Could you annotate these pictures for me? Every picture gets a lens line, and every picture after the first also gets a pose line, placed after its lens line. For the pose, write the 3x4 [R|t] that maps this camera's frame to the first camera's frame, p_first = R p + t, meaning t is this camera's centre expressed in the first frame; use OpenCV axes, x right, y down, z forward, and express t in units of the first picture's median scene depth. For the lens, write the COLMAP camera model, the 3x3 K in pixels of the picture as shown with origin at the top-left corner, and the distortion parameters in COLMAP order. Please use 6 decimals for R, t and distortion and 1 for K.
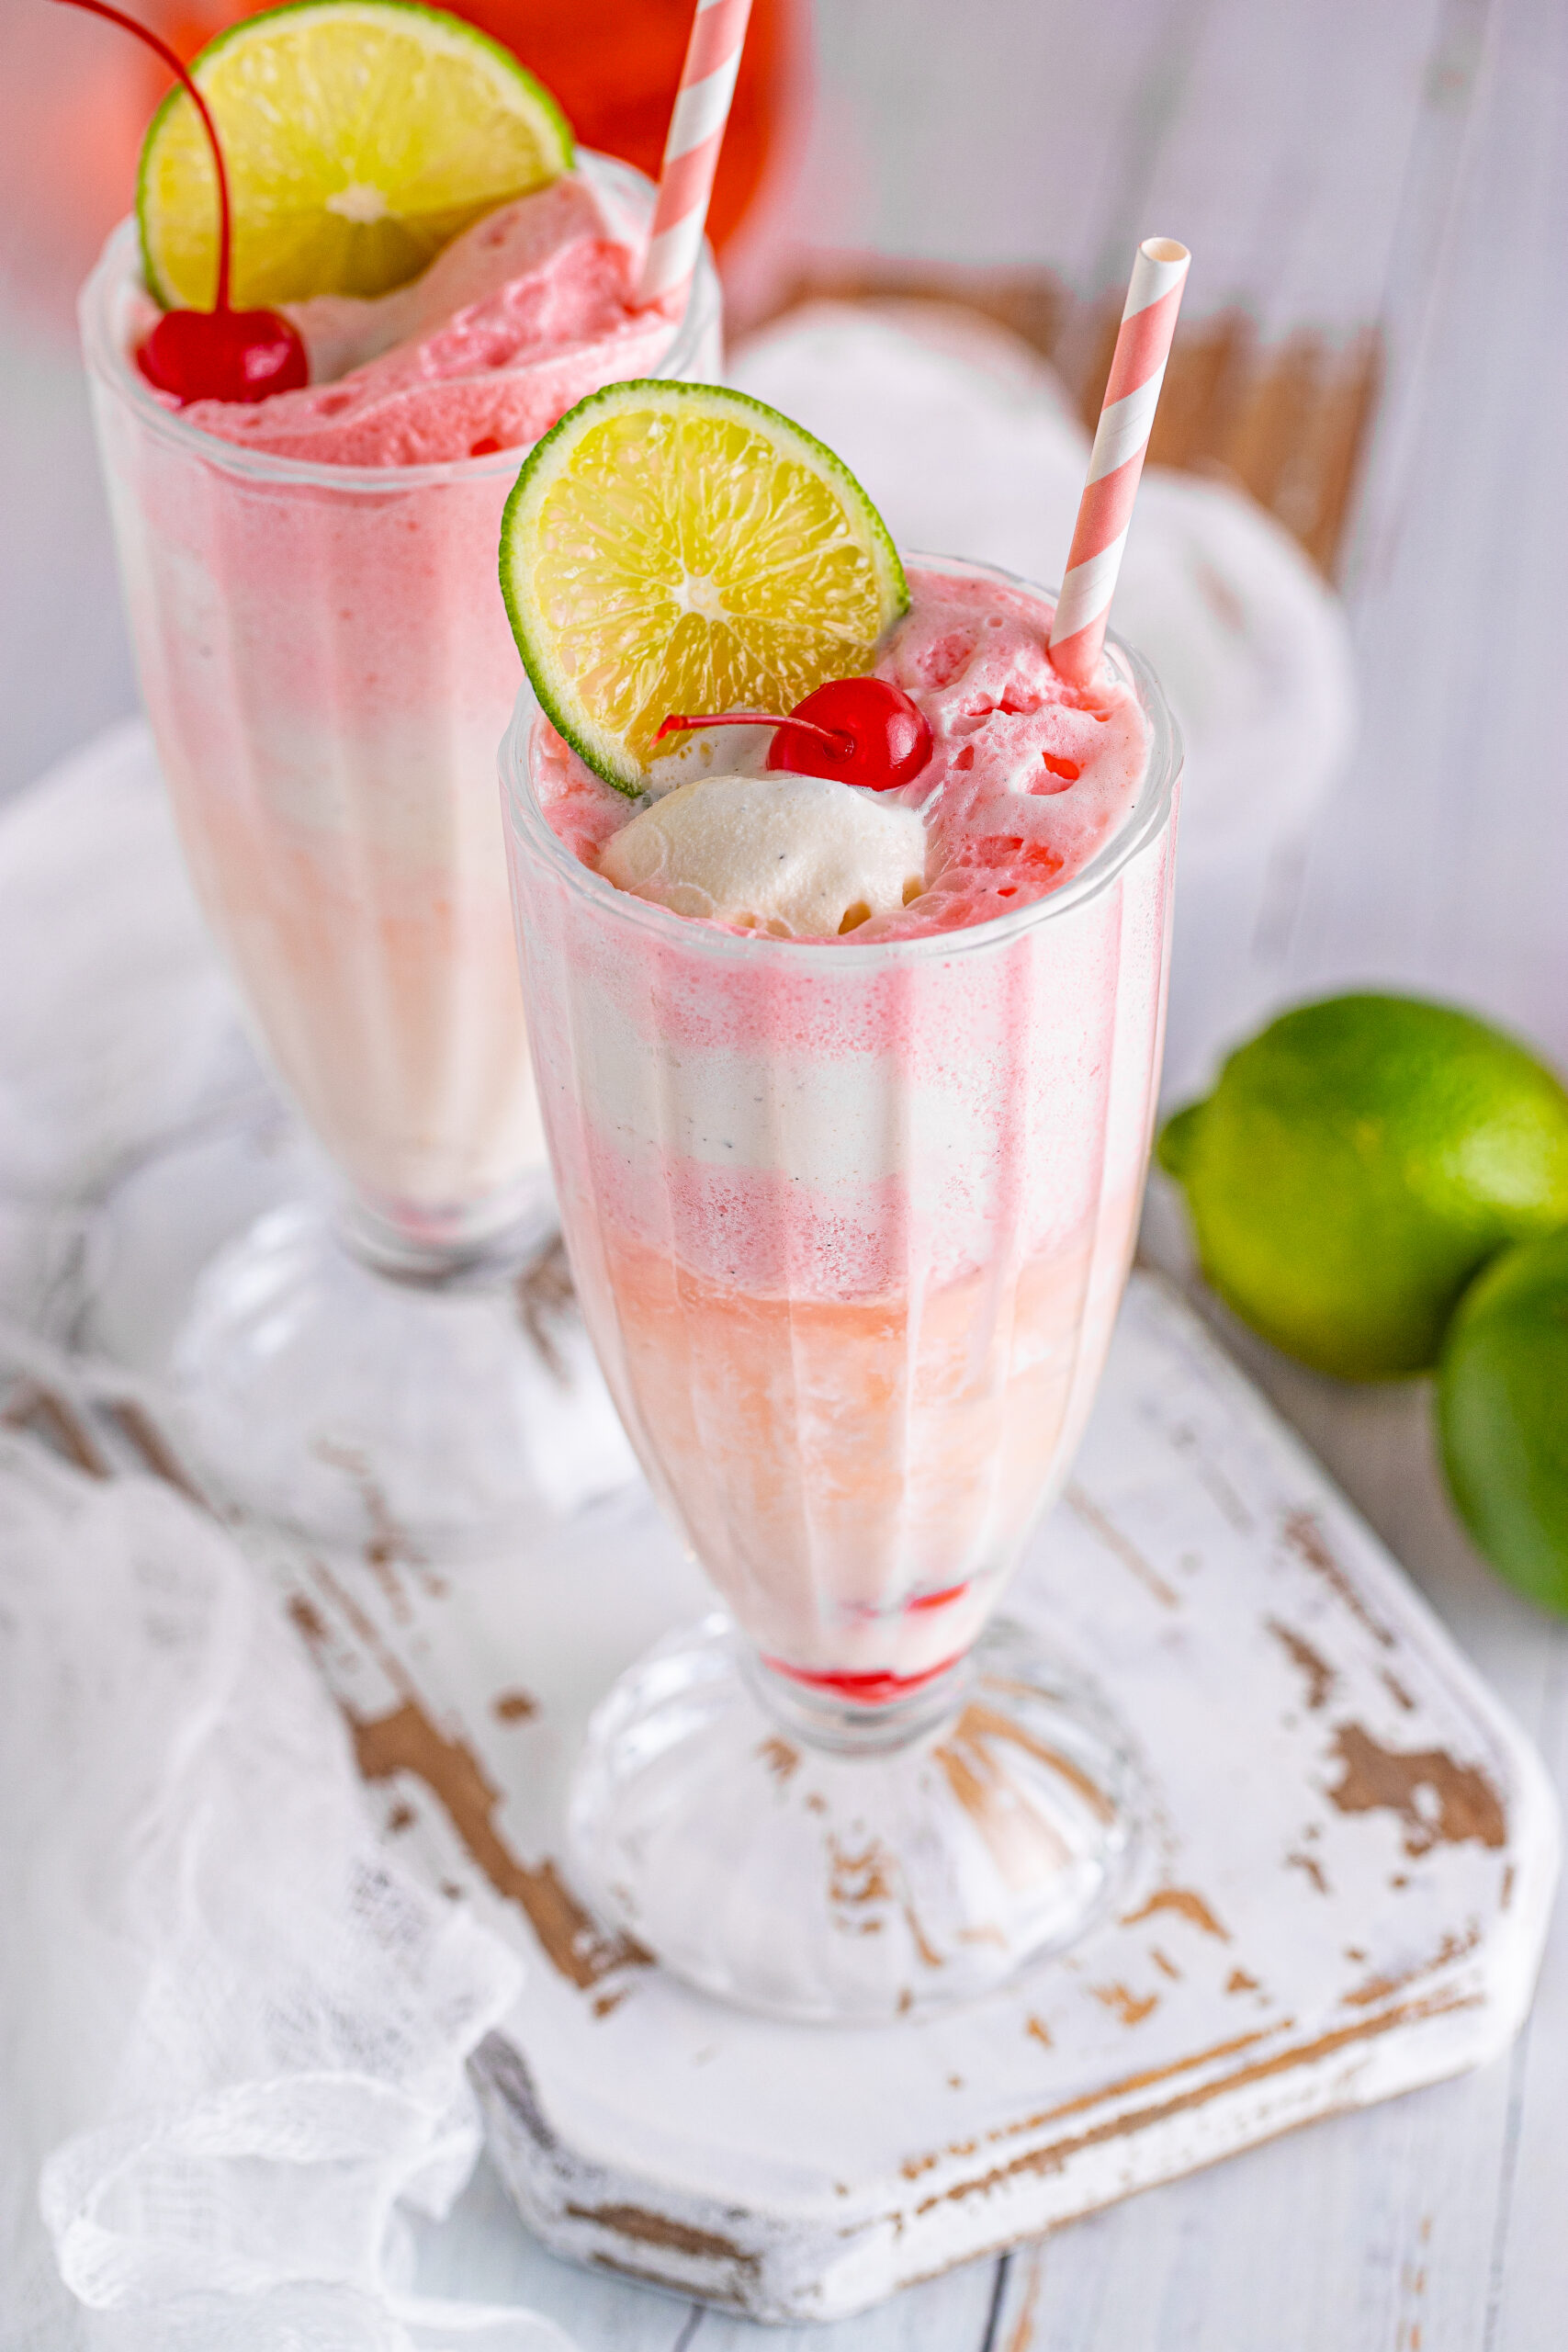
lens RADIAL K [[7161.2, 0, 771.6], [0, 7161.2, 1190.7], [0, 0, 1]] dist [0.000956, 0.000000]
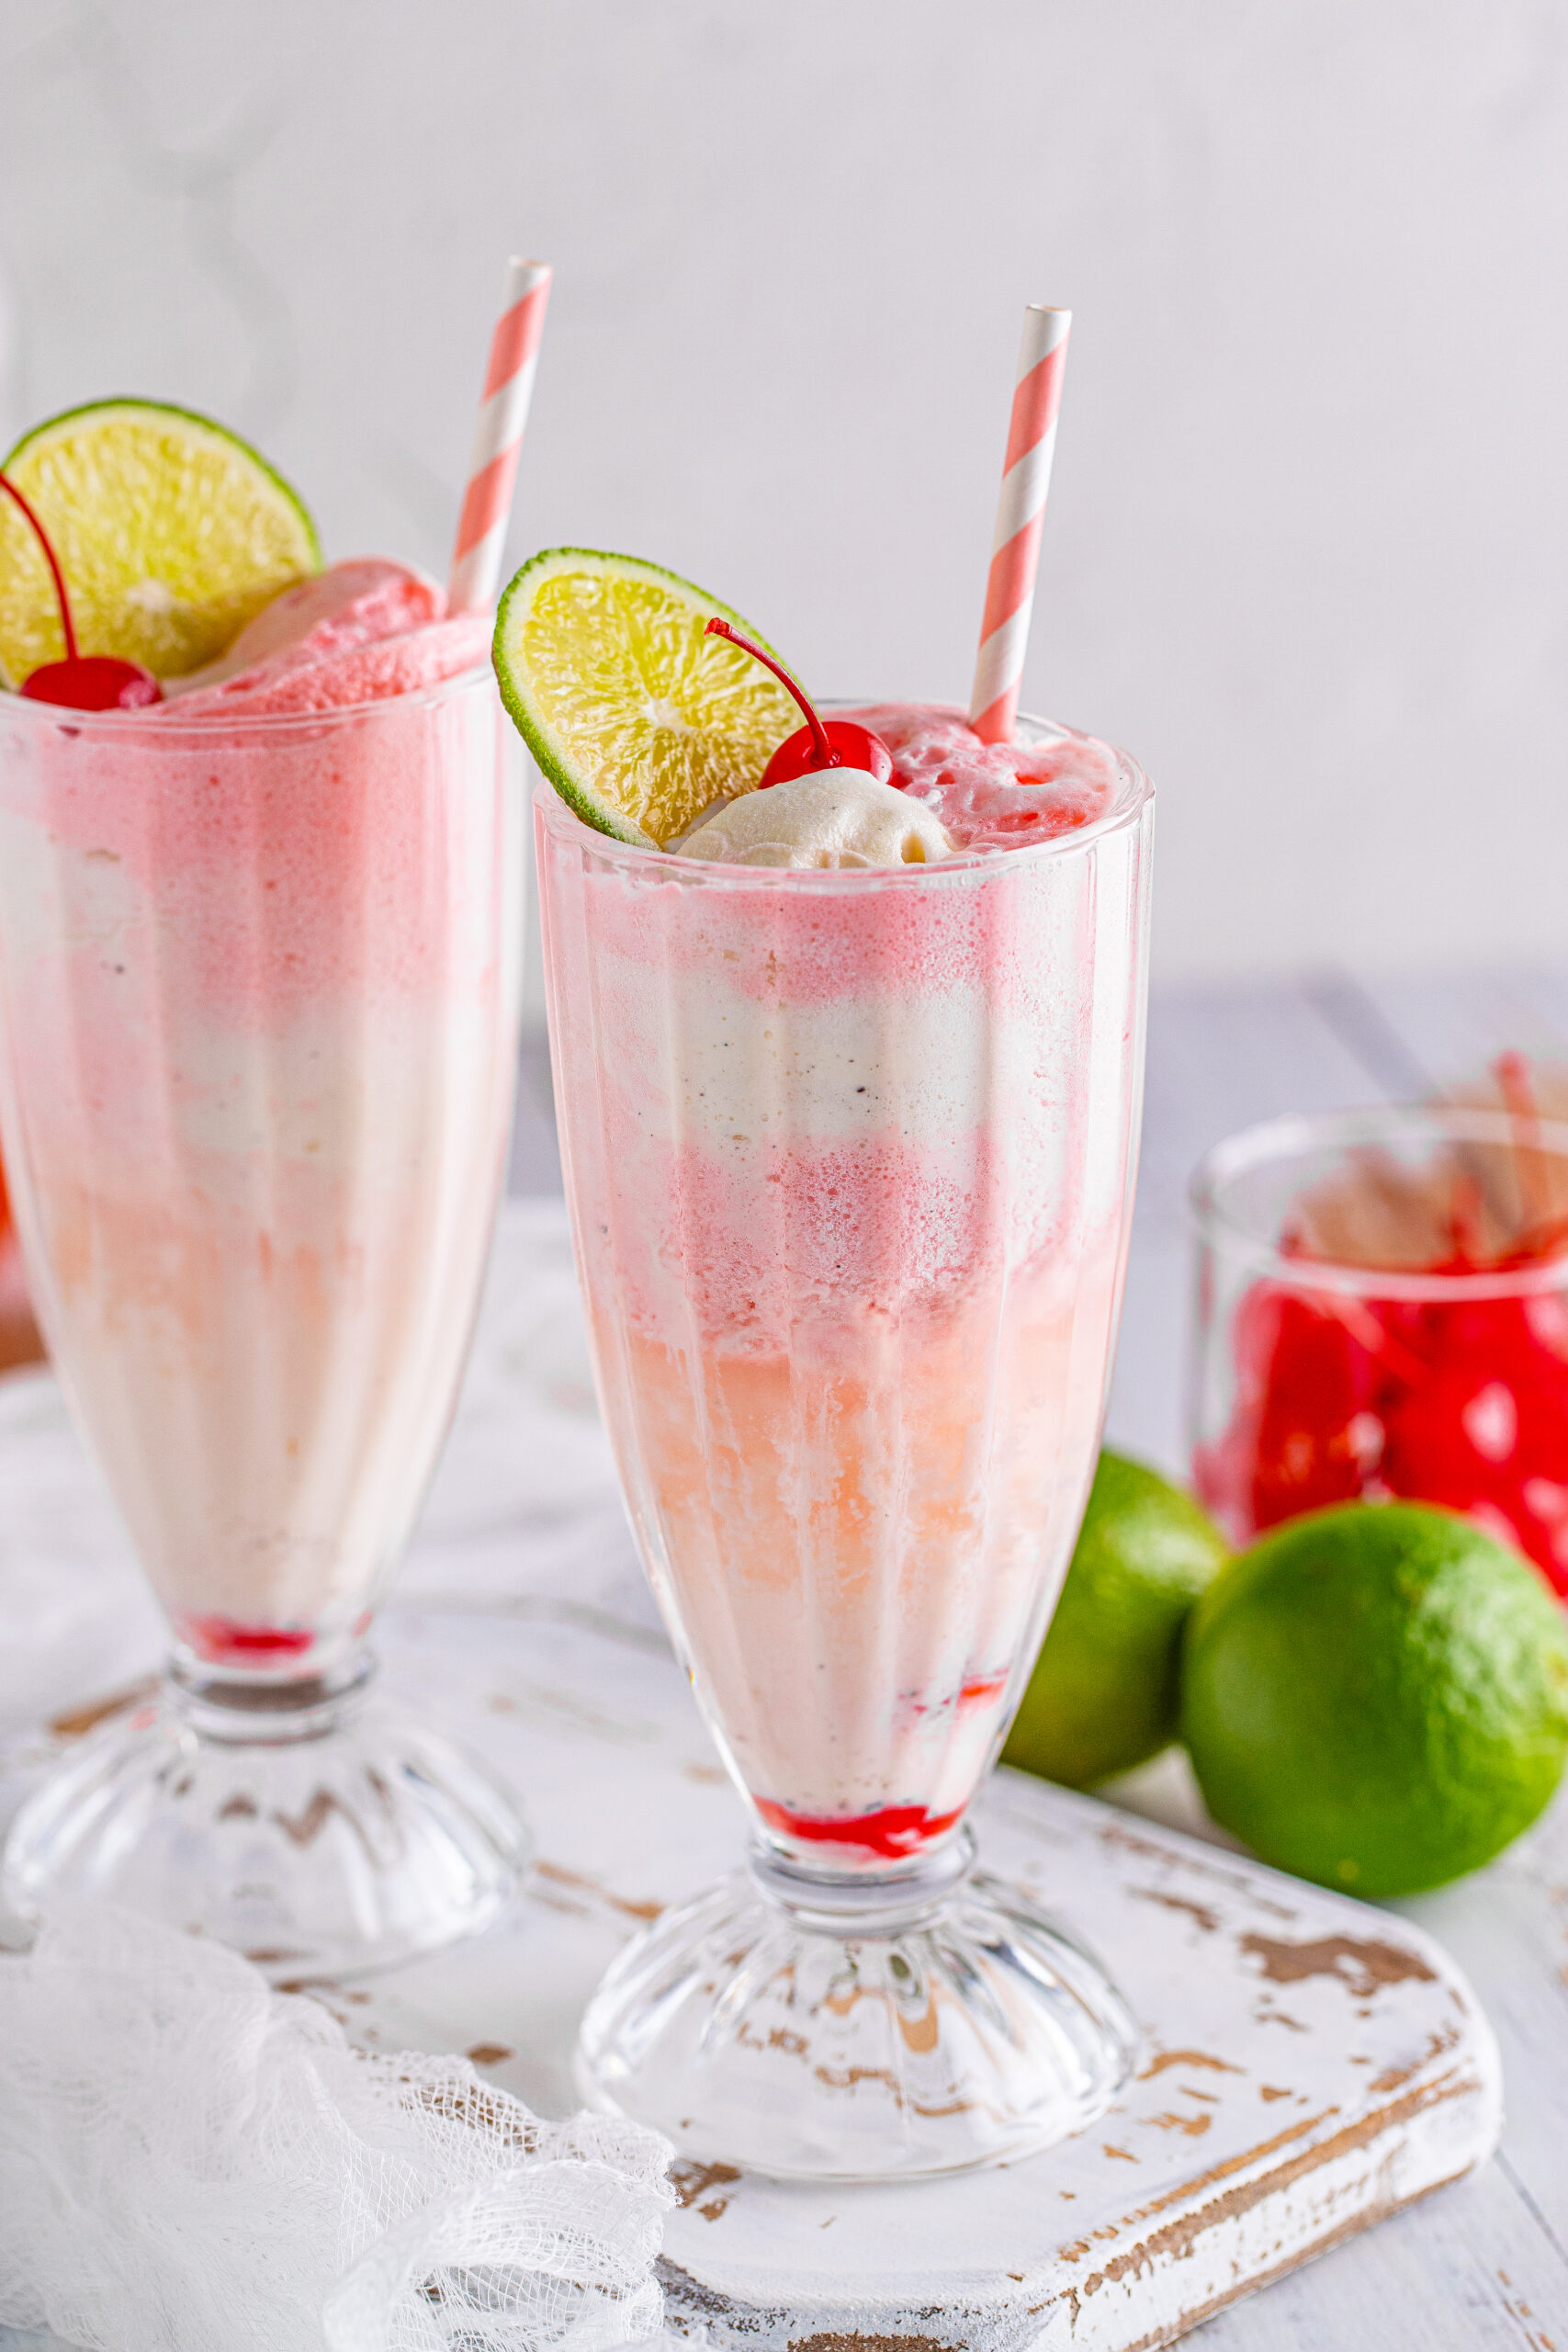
lens RADIAL K [[7161.2, 0, 768.9], [0, 7161.2, 1160.0], [0, 0, 1]] dist [0.000956, 0.000000]
pose [[0.935862, -0.118460, 0.331857, -0.349973], [0.236101, 0.909926, -0.341015, 0.340928], [-0.261569, 0.397495, 0.879534, 0.047330]]
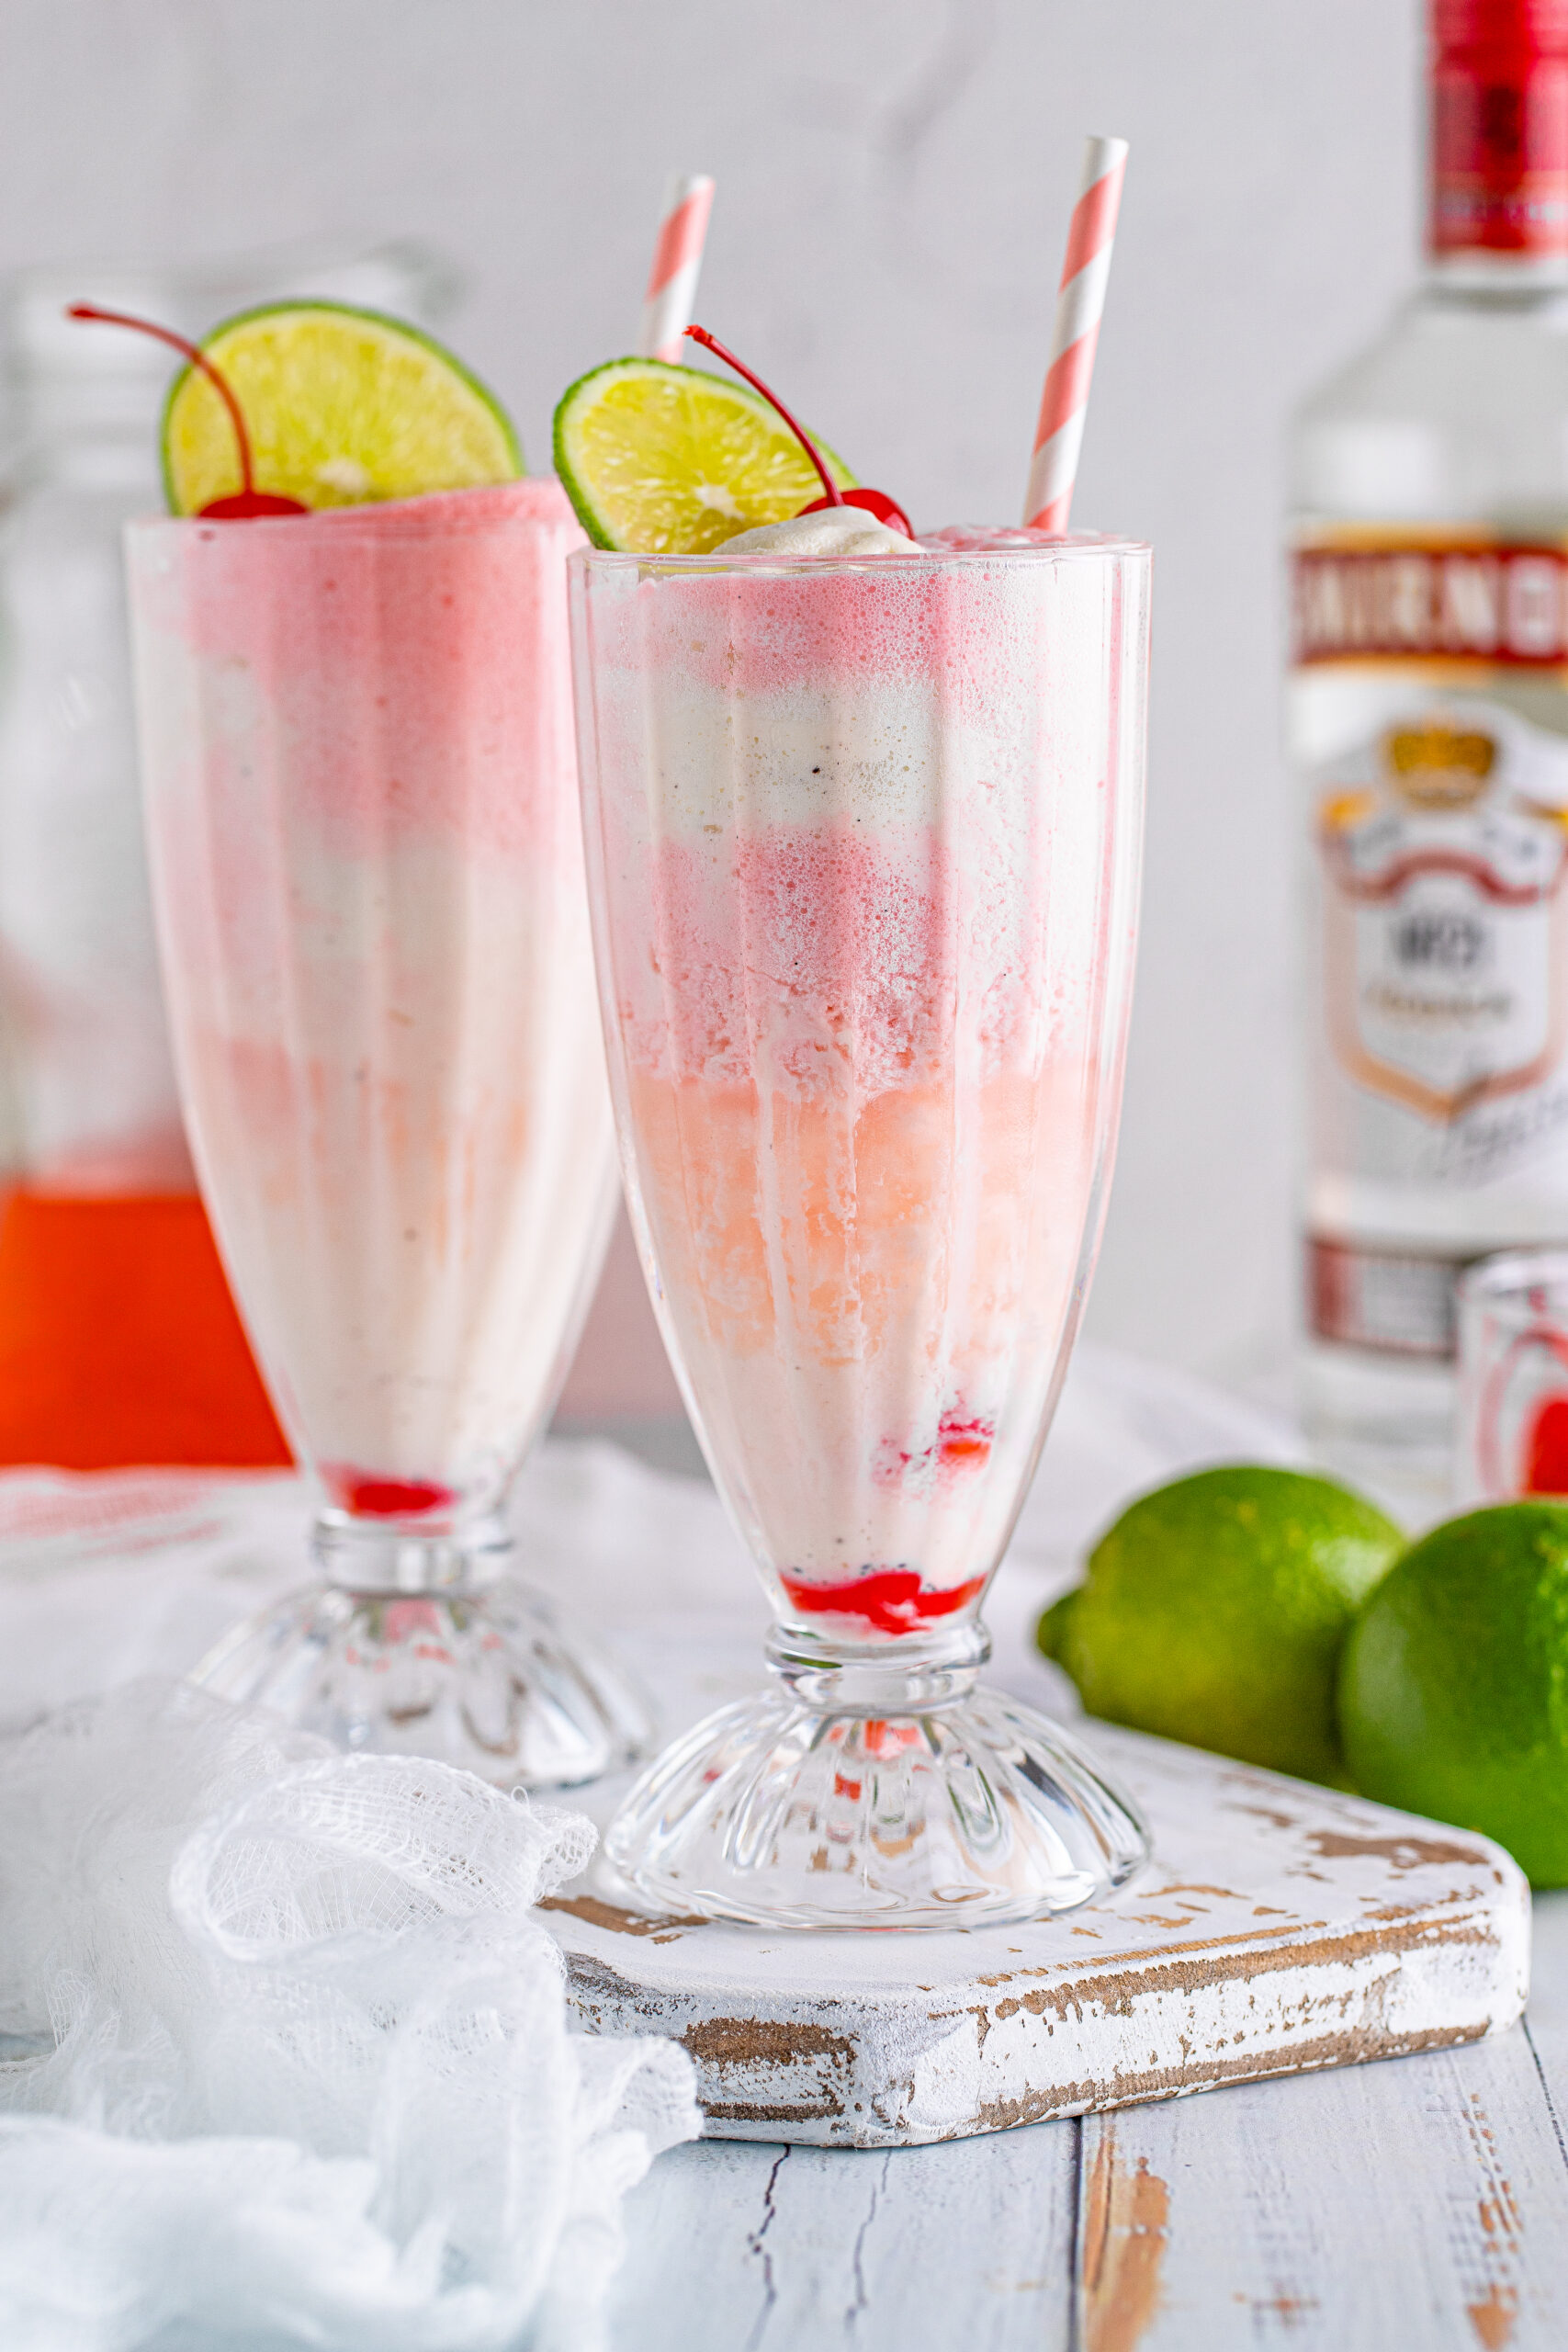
lens RADIAL K [[7161.2, 0, 799.2], [0, 7161.2, 1173.5], [0, 0, 1]] dist [0.000956, 0.000000]
pose [[0.990787, -0.013406, 0.134767, -0.147522], [0.087122, 0.824958, -0.558439, 0.626084], [-0.103690, 0.565035, 0.818525, 0.097525]]
